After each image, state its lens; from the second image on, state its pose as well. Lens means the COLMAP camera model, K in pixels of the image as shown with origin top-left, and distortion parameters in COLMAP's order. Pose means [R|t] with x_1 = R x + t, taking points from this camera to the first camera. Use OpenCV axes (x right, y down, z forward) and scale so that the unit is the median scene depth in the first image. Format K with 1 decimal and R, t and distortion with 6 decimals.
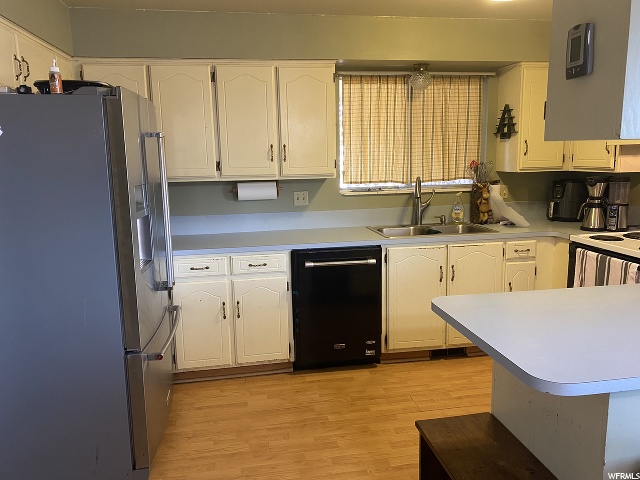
lens RADIAL K [[495.7, 0, 323.6], [0, 495.7, 239.6], [0, 0, 1]] dist [0.015055, 0.005866]
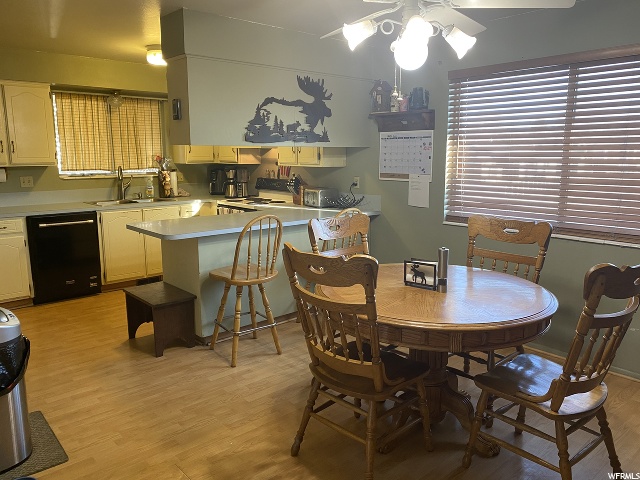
lens RADIAL K [[495.7, 0, 323.6], [0, 495.7, 239.6], [0, 0, 1]] dist [0.015055, 0.005866]
pose [[0.850091, -0.071066, 0.521819, -0.081159], [0.069625, 0.997322, 0.022399, 0.101312], [-0.522013, 0.017291, 0.852762, -0.576656]]
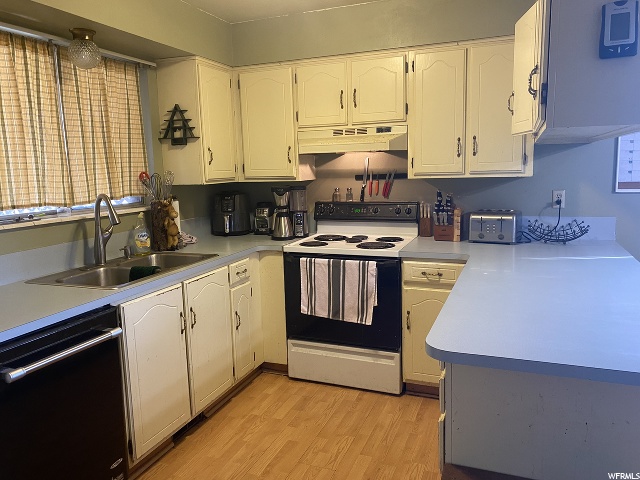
lens RADIAL K [[481.2, 0, 320.0], [0, 481.2, 240.0], [0, 0, 1]] dist [0.031928, -0.077430]
pose [[0.516889, -0.122520, 0.847240, -0.225739], [0.159804, 0.986118, 0.045109, -0.046889], [-0.841005, 0.112076, 0.529292, 0.406444]]
